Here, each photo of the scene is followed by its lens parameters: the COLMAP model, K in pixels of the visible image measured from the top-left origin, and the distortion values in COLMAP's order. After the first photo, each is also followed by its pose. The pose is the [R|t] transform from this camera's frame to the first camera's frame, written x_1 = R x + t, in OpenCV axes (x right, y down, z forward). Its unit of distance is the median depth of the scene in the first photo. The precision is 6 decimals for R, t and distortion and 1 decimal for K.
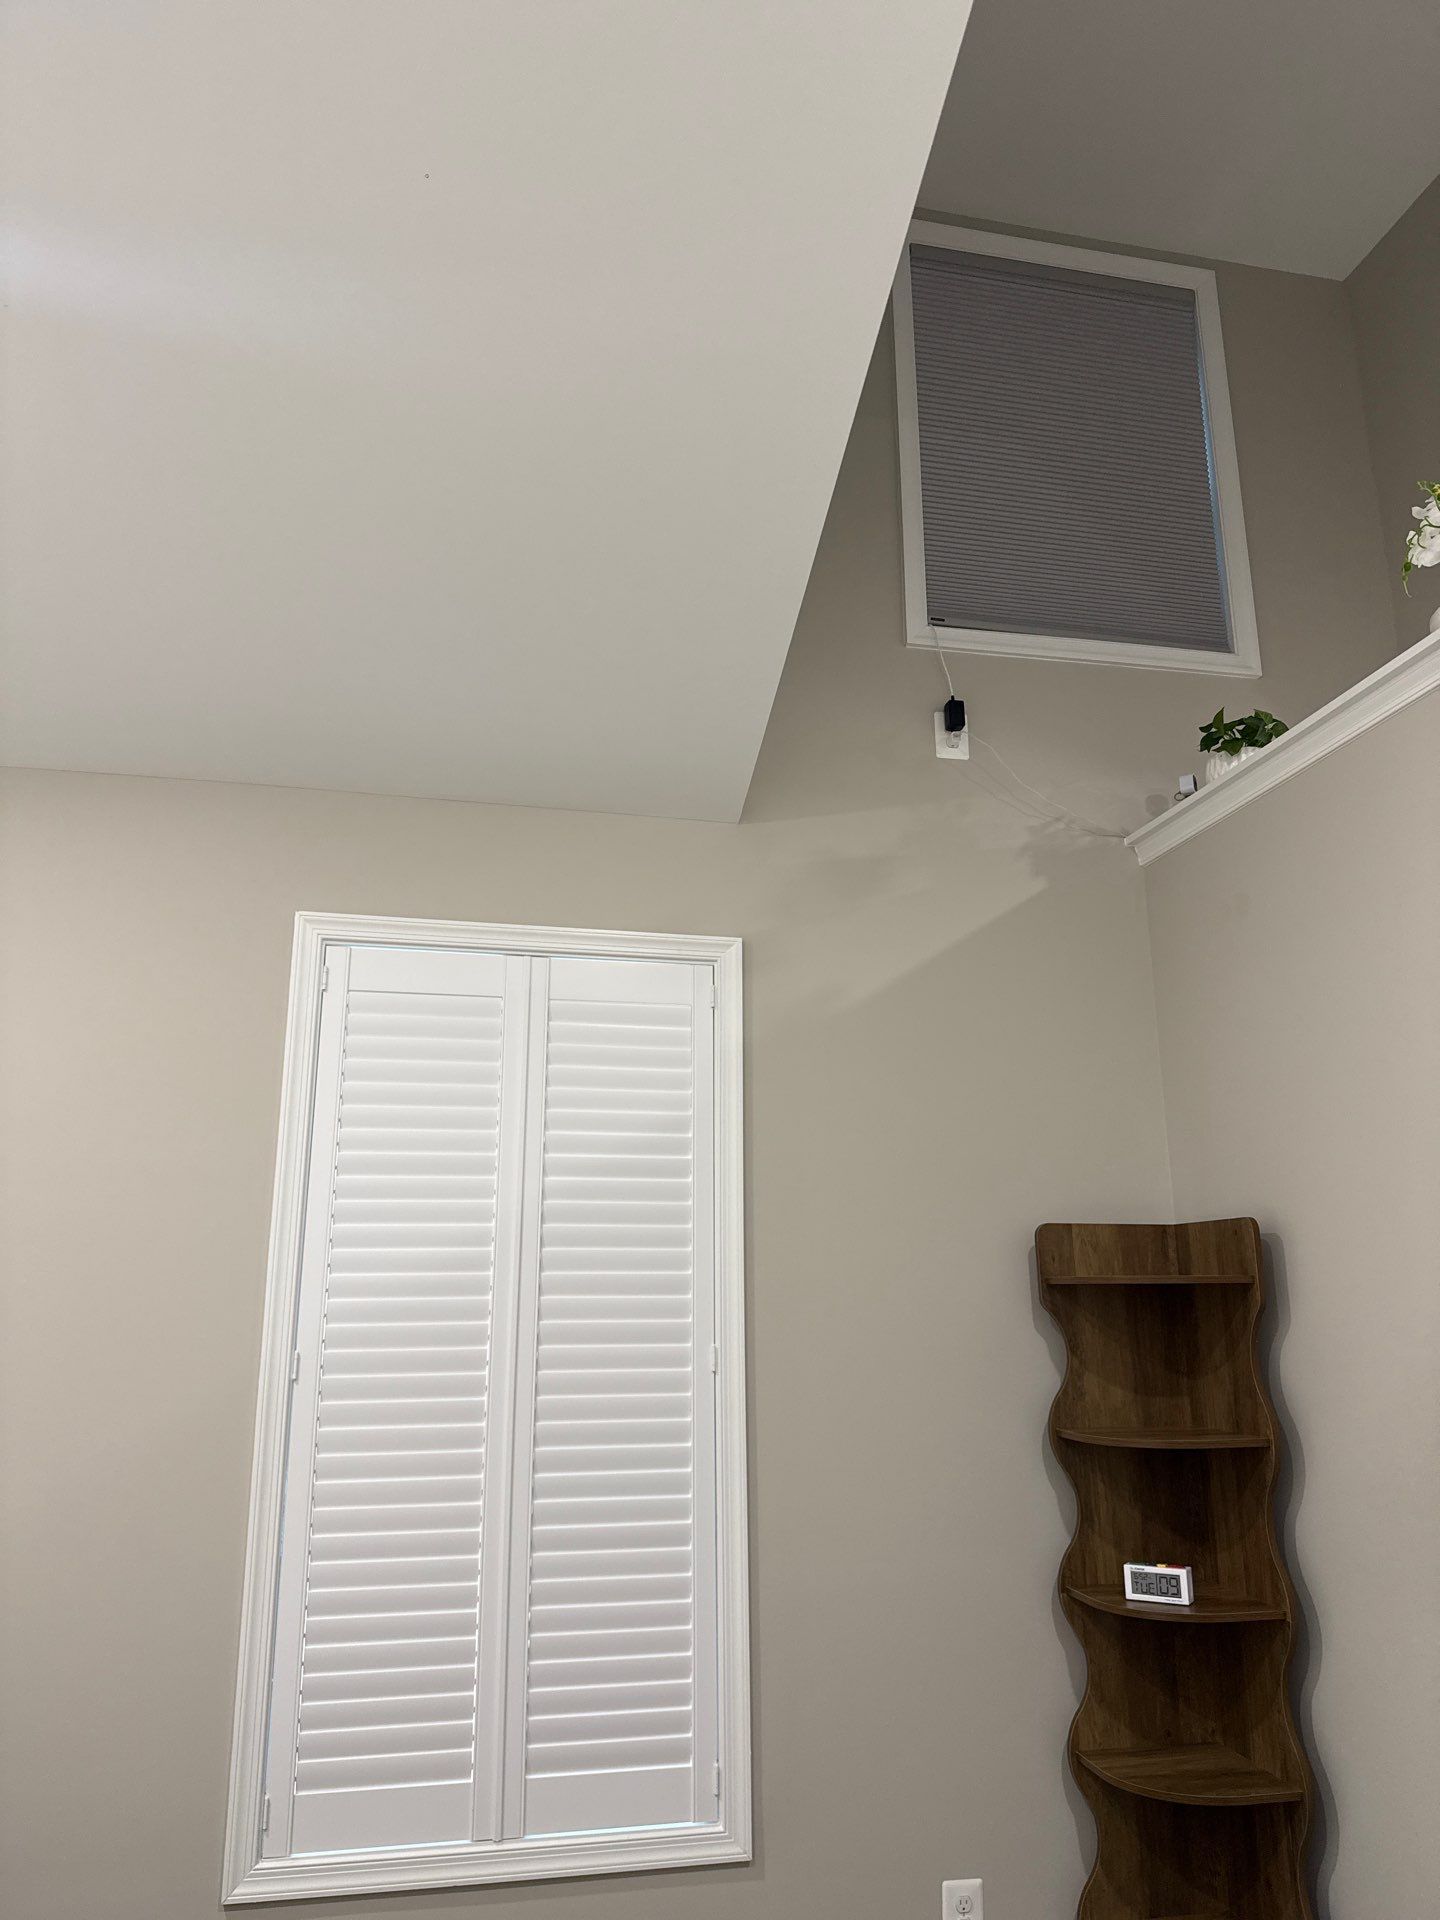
lens RADIAL K [[1338.8, 0, 710.7], [0, 1338.8, 949.2], [0, 0, 1]] dist [0.022107, -0.028654]
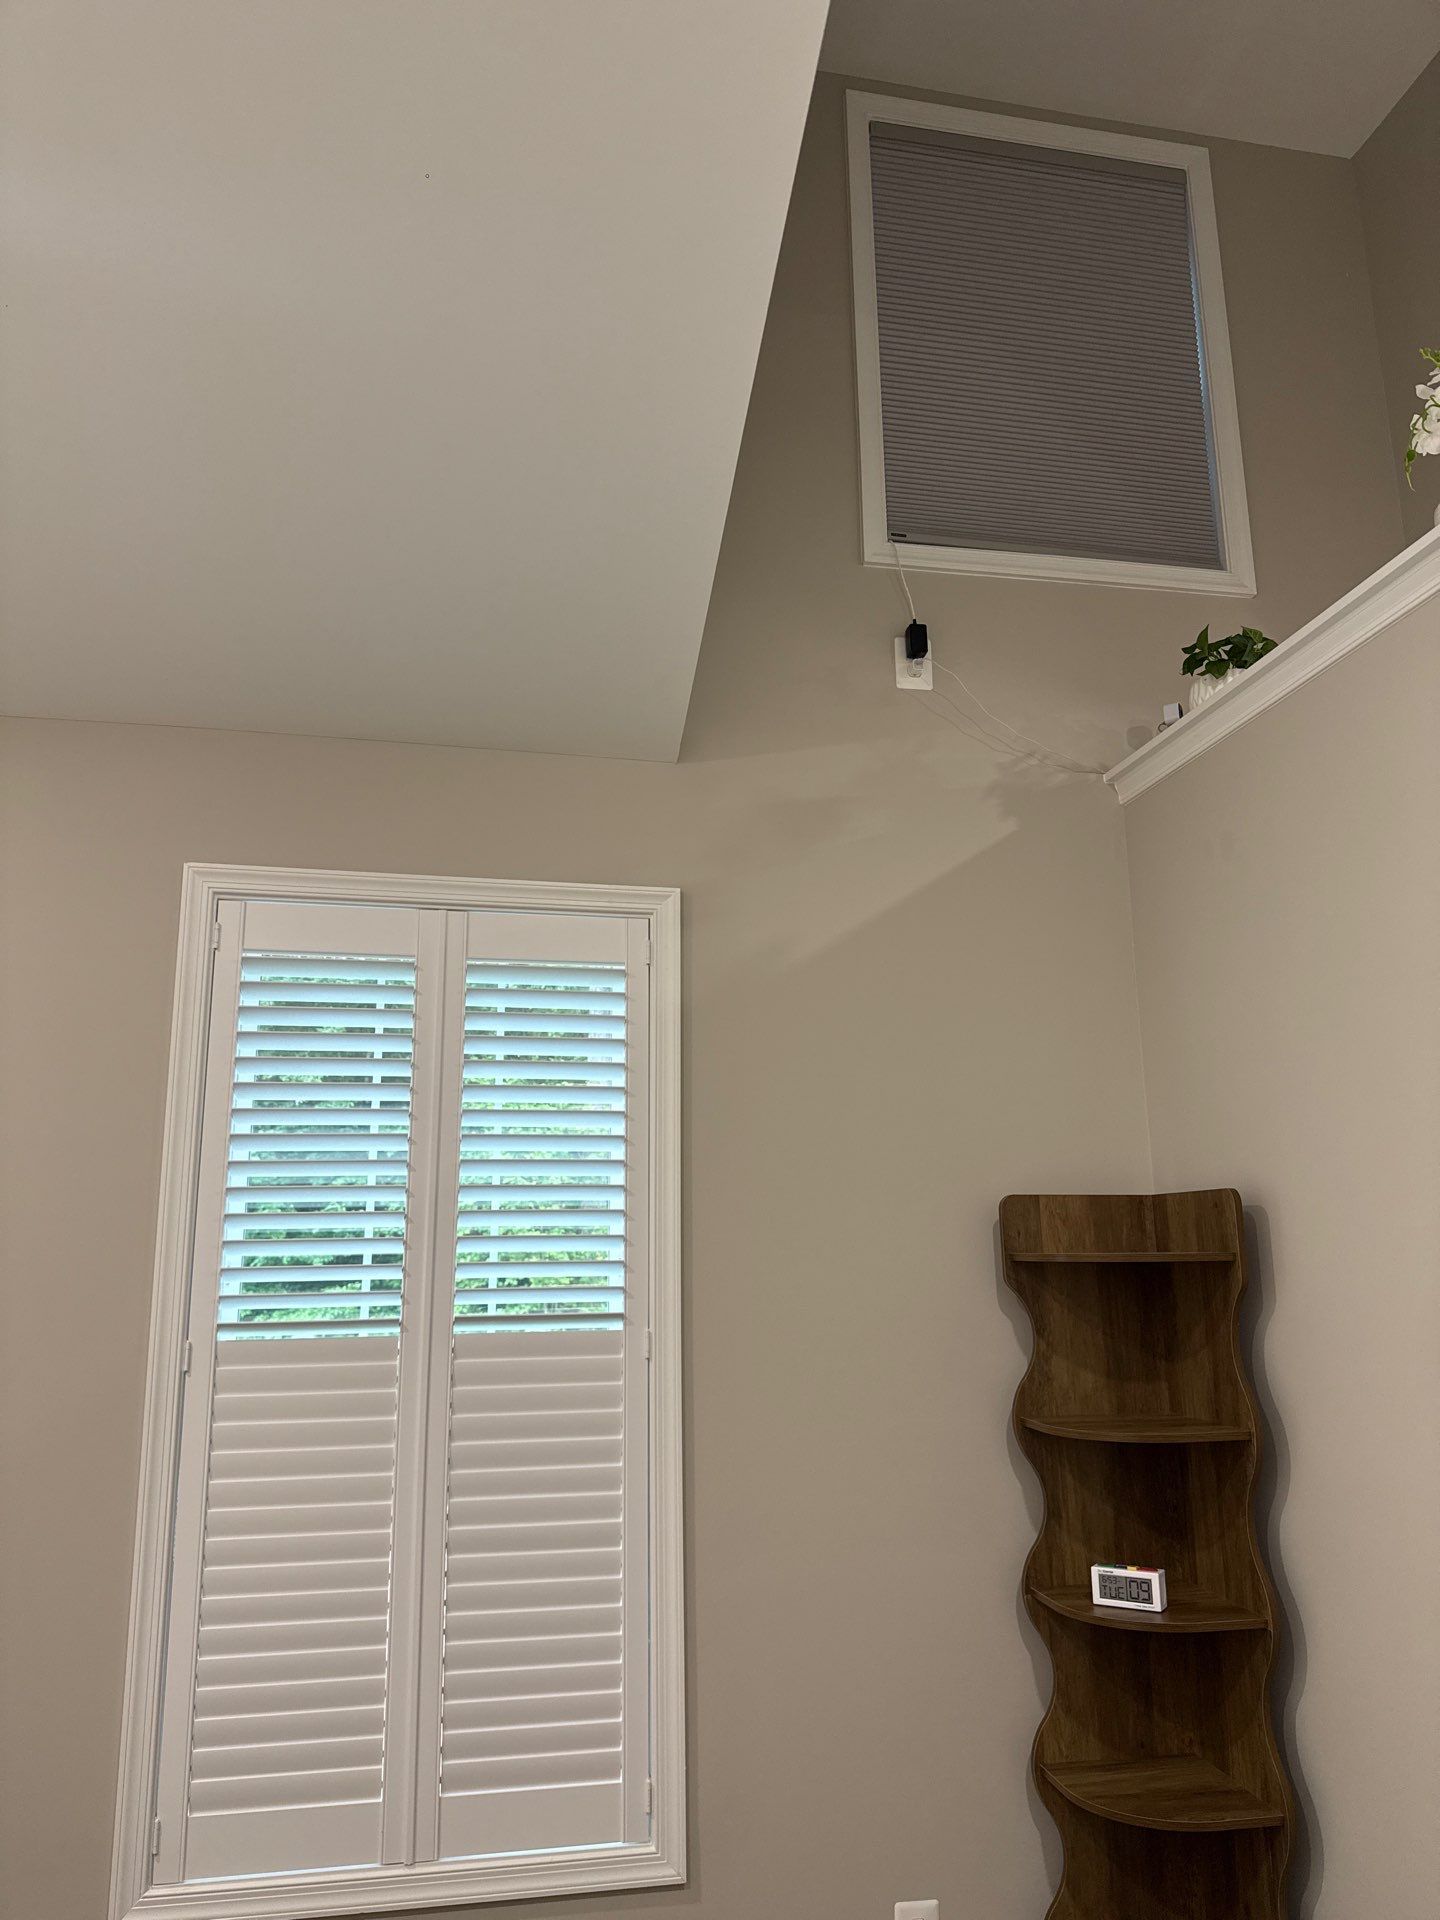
lens RADIAL K [[1338.8, 0, 707.1], [0, 1338.8, 953.4], [0, 0, 1]] dist [0.022107, -0.028654]
pose [[0.999796, -0.010327, -0.017383, 0.062099], [0.010939, 0.999309, 0.035510, 0.004813], [0.017004, -0.035693, 0.999218, 0.089904]]
